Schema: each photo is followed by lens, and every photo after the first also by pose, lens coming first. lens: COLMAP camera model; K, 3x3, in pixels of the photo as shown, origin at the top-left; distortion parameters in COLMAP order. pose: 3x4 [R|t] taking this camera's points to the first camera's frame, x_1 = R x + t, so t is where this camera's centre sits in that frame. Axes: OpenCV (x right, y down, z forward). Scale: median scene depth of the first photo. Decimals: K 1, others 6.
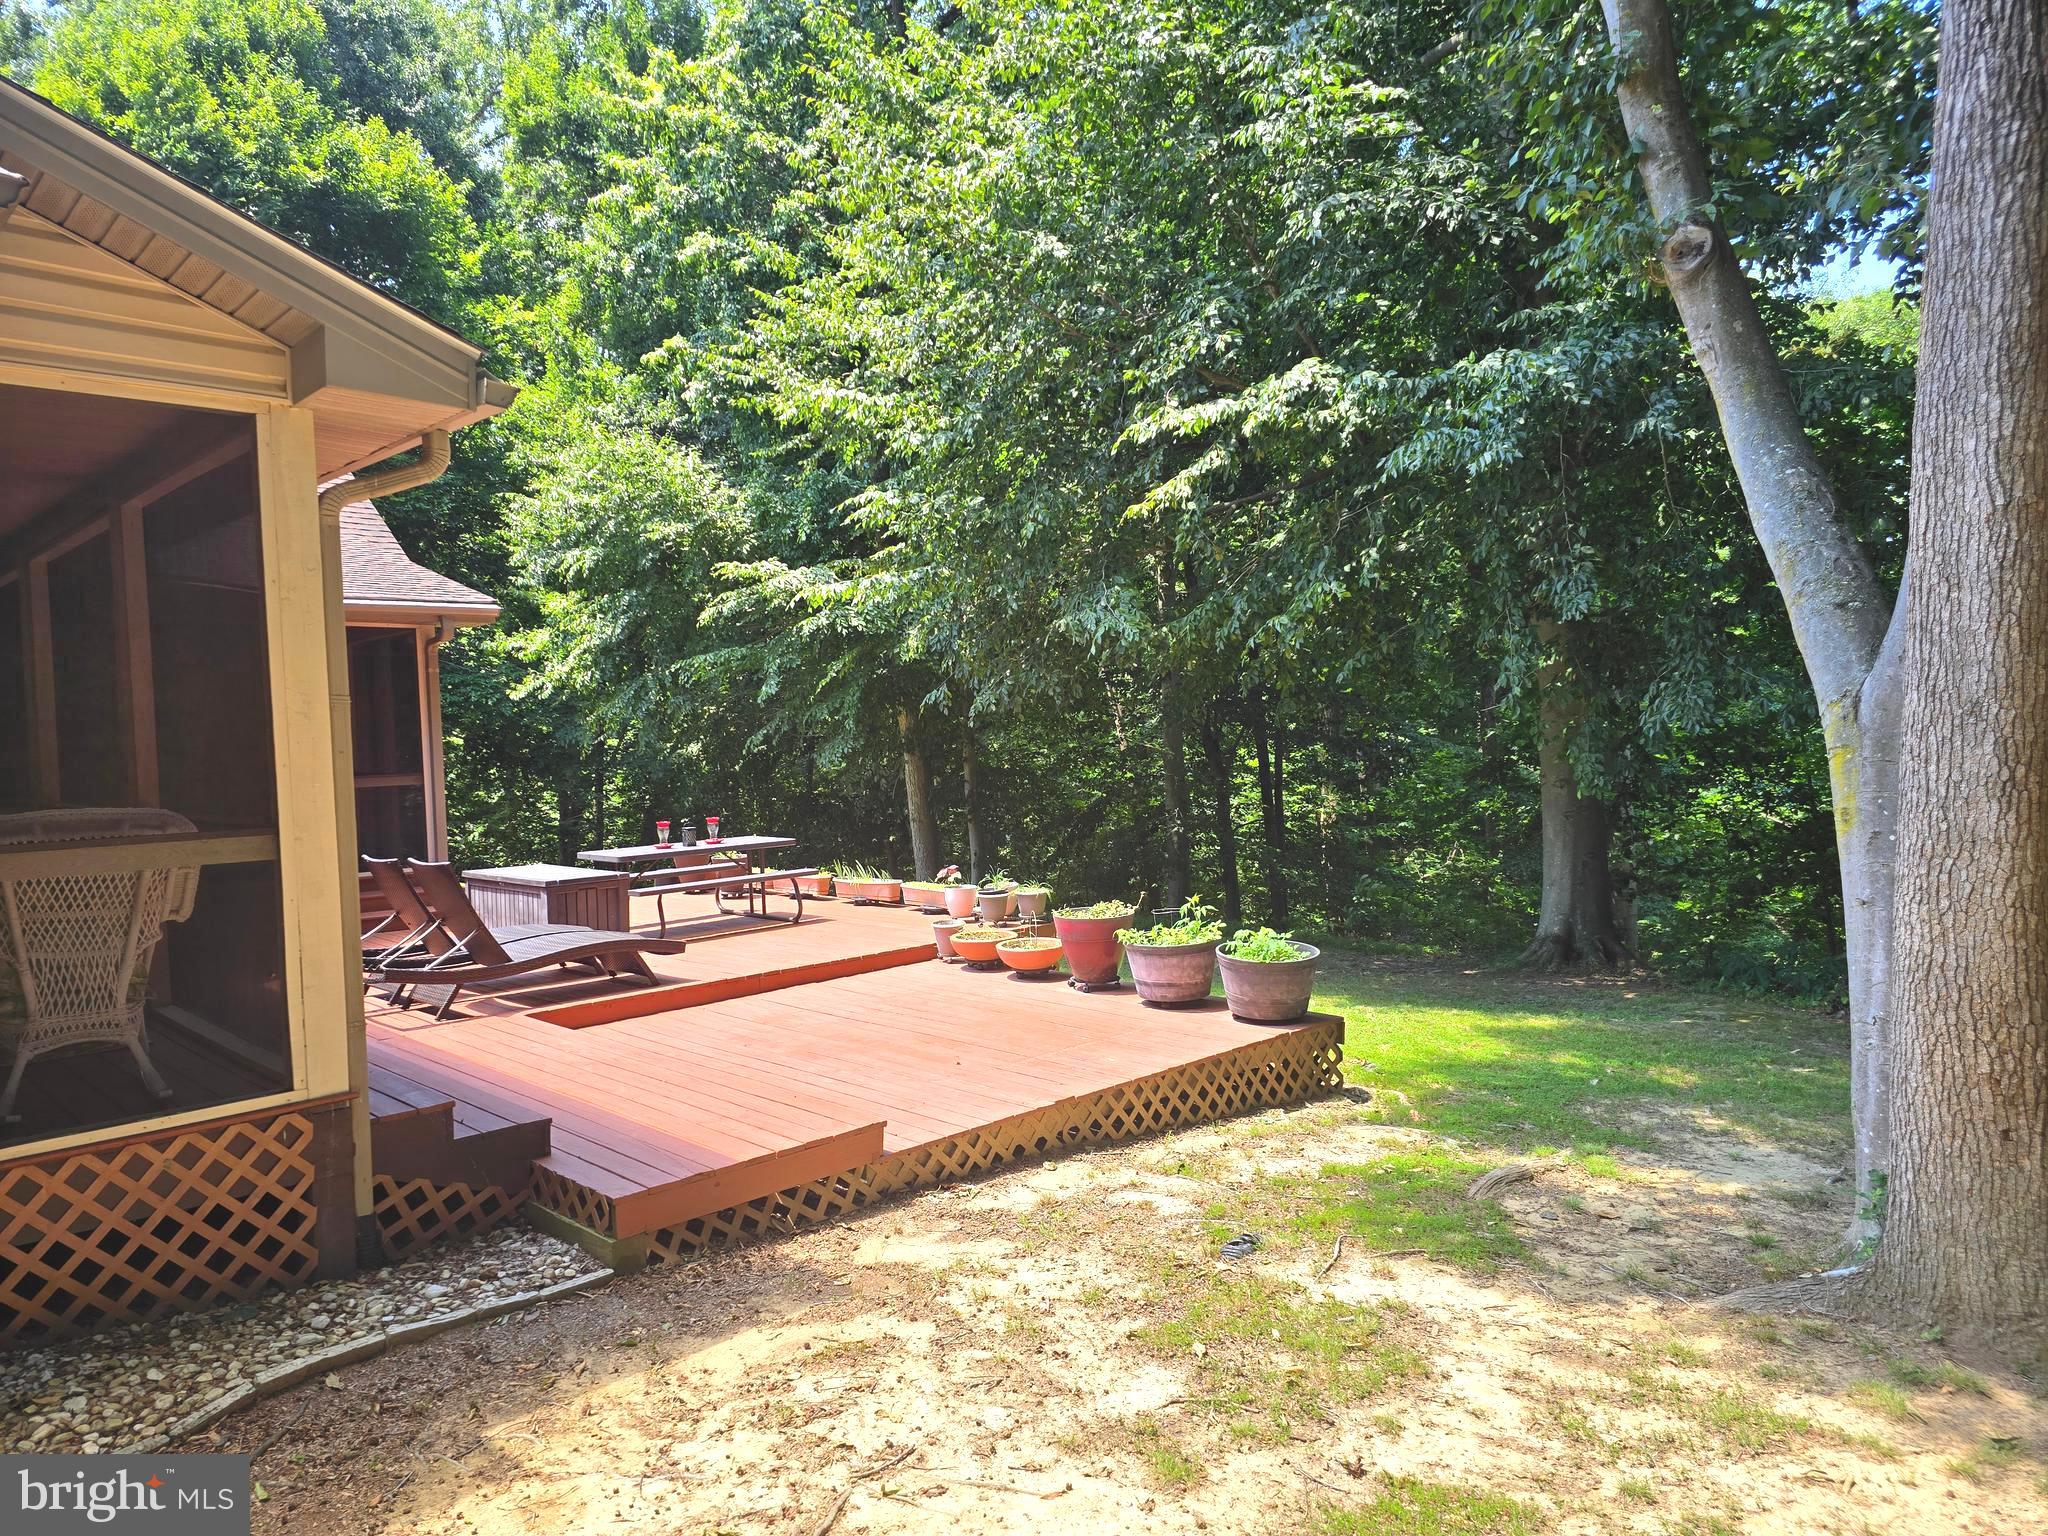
lens RADIAL K [[1389.8, 0, 1034.7], [0, 1389.8, 770.0], [0, 0, 1]] dist [0.048302, -0.041966]
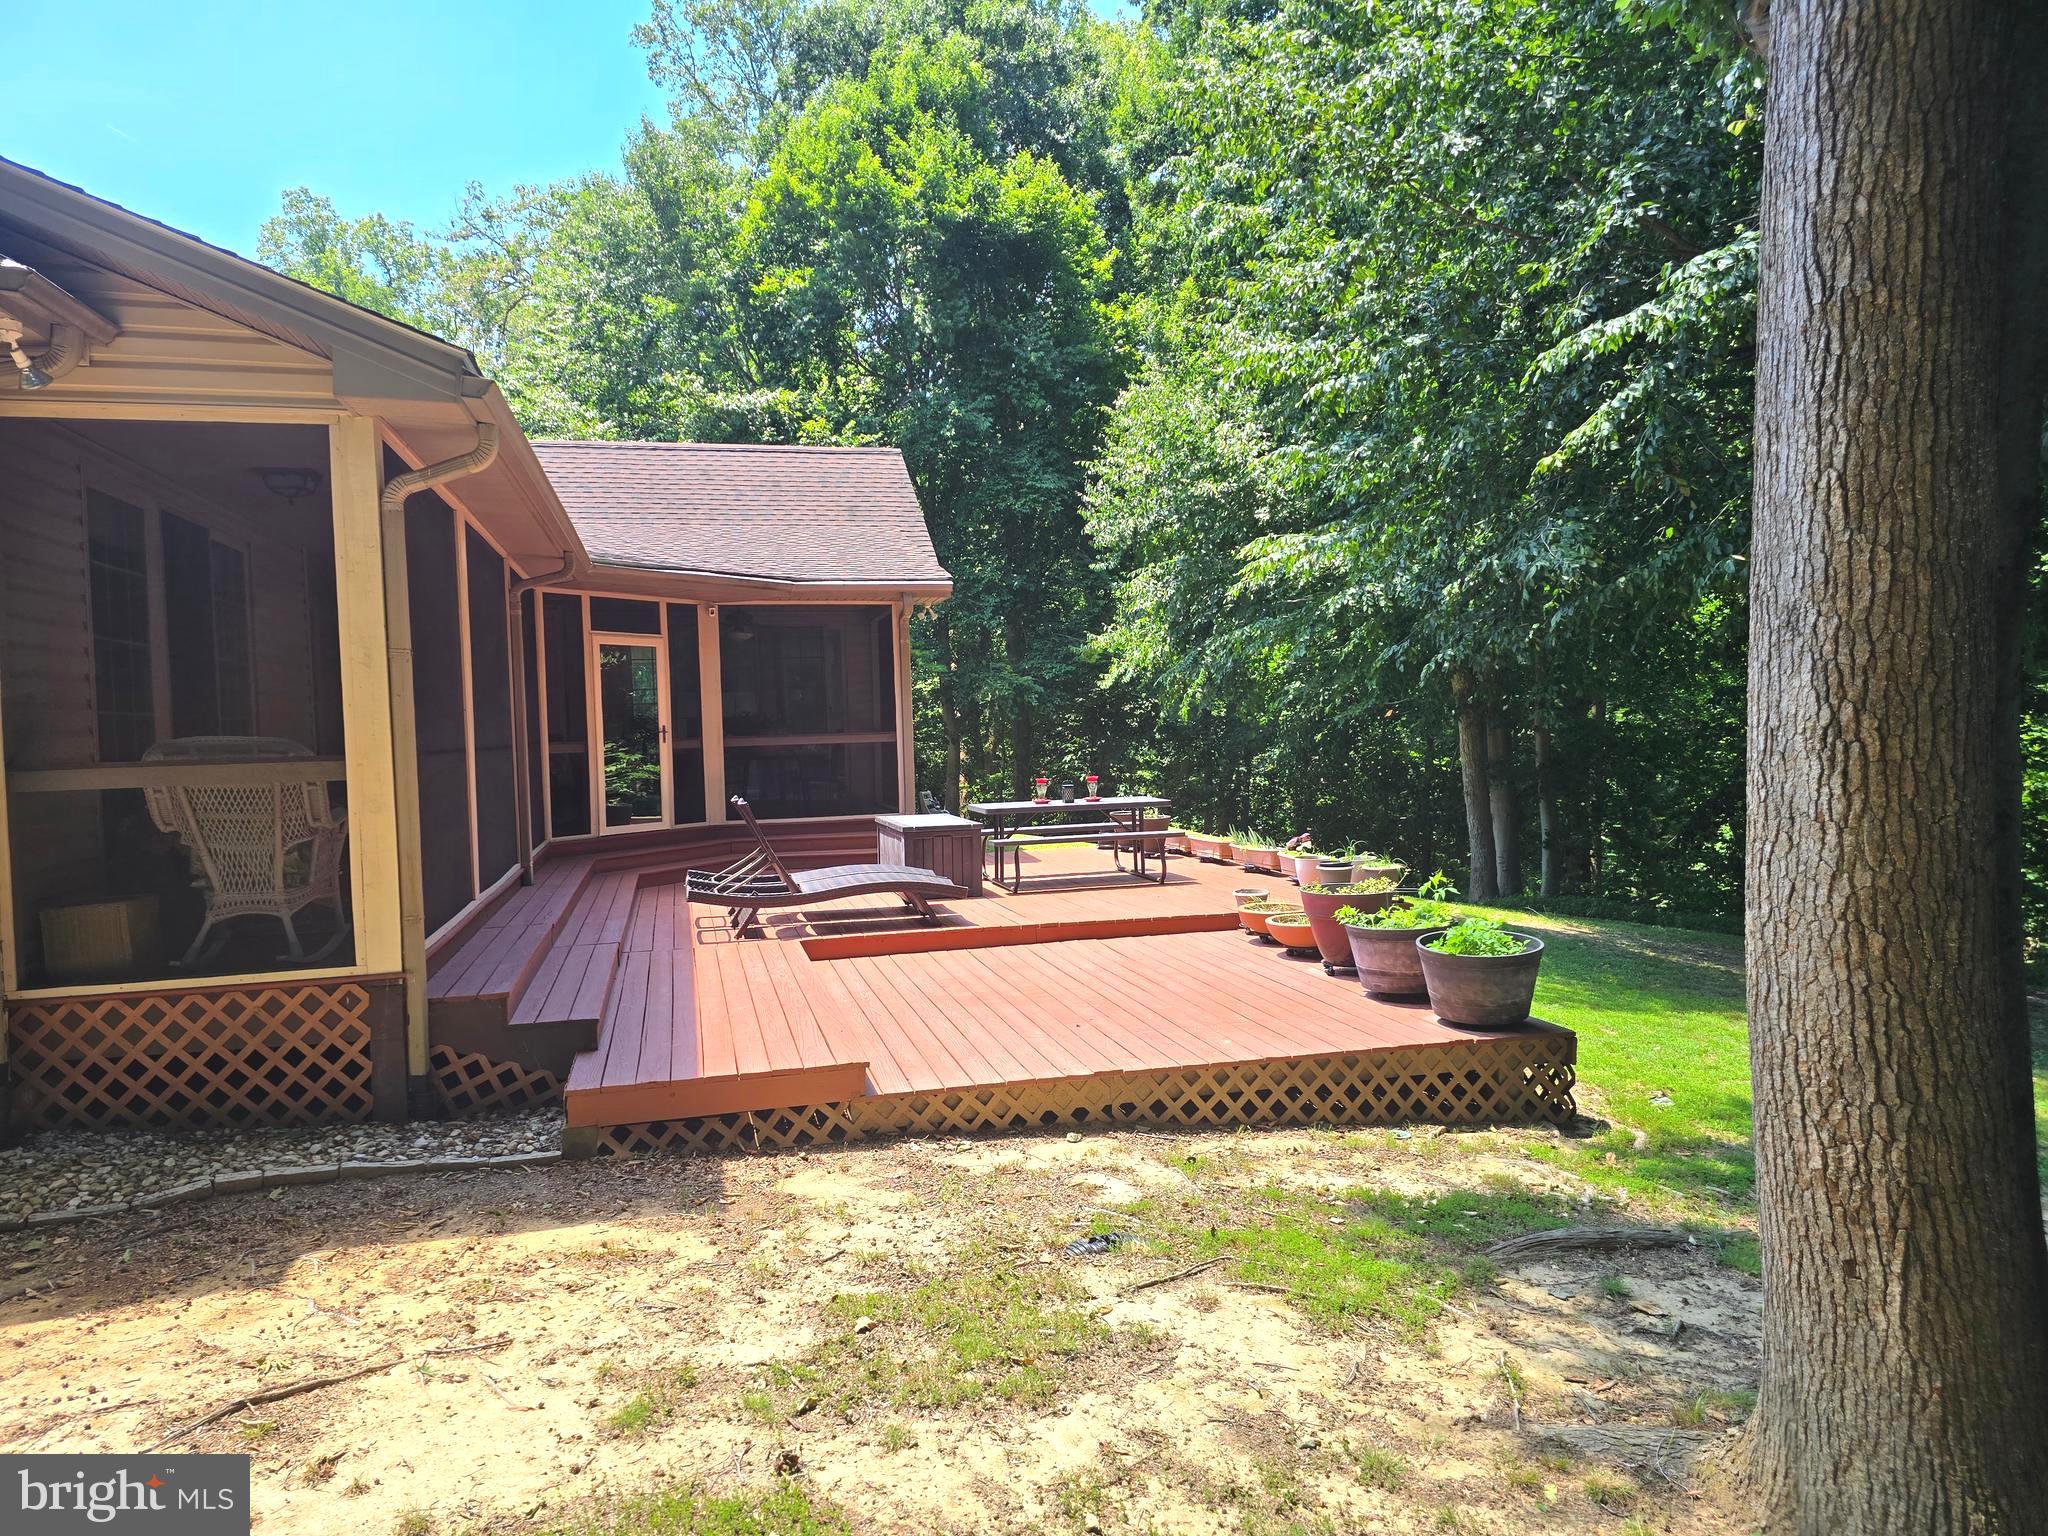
lens RADIAL K [[1389.8, 0, 1023.8], [0, 1389.8, 760.4], [0, 0, 1]] dist [0.048302, -0.041966]
pose [[0.867467, 0.021608, -0.497025, 0.612198], [-0.015837, 0.999749, 0.015823, 0.016948], [0.497243, -0.005855, 0.867592, 0.219012]]
